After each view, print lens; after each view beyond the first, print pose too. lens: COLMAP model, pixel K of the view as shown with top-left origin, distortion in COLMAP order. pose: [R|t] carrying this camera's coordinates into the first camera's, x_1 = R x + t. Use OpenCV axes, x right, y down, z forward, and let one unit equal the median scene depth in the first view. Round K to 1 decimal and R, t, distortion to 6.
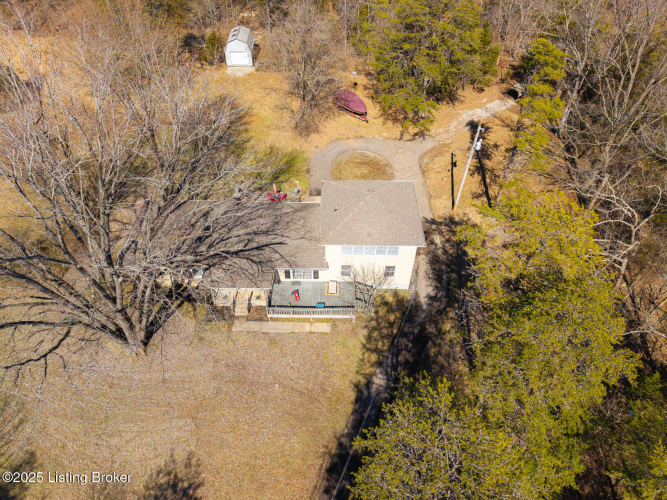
lens RADIAL K [[452.3, 0, 329.9], [0, 452.3, 252.6], [0, 0, 1]] dist [0.010970, -0.008670]
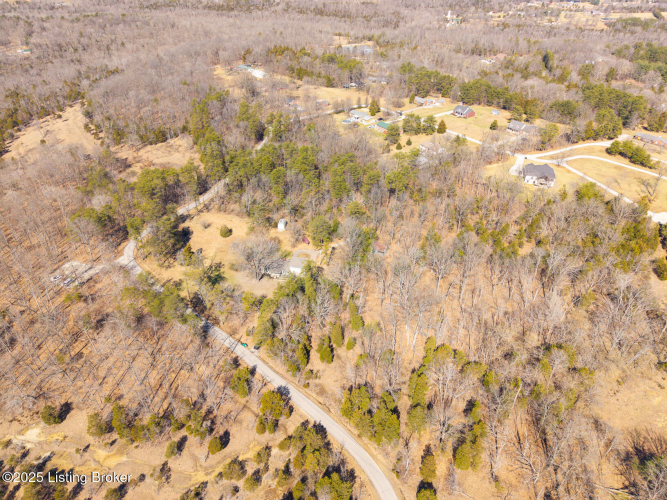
lens RADIAL K [[452.3, 0, 332.9], [0, 452.3, 250.1], [0, 0, 1]] dist [0.010970, -0.008670]
pose [[0.993909, 0.068708, -0.086160, 1.016247], [-0.085002, 0.975566, -0.202597, 0.895065], [0.070134, 0.208687, 0.975464, -4.681349]]
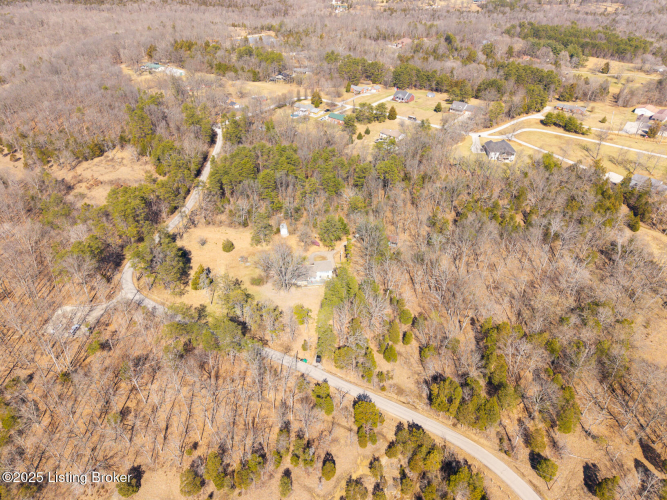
lens RADIAL K [[452.3, 0, 334.2], [0, 452.3, 249.3], [0, 0, 1]] dist [0.010970, -0.008670]
pose [[0.987791, -0.079440, 0.134005, -0.519894], [0.103174, 0.978115, -0.180685, 0.736844], [-0.116719, 0.192305, 0.974369, -4.558198]]
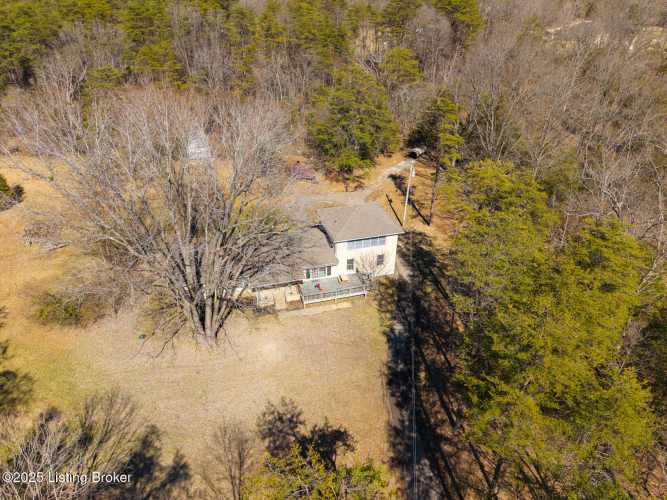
lens RADIAL K [[452.3, 0, 332.2], [0, 452.3, 250.0], [0, 0, 1]] dist [0.010970, -0.008670]
pose [[0.955878, -0.146593, 0.254573, -0.352706], [0.206467, 0.951704, -0.227224, 0.294375], [-0.208969, 0.269759, 0.939980, -0.271133]]
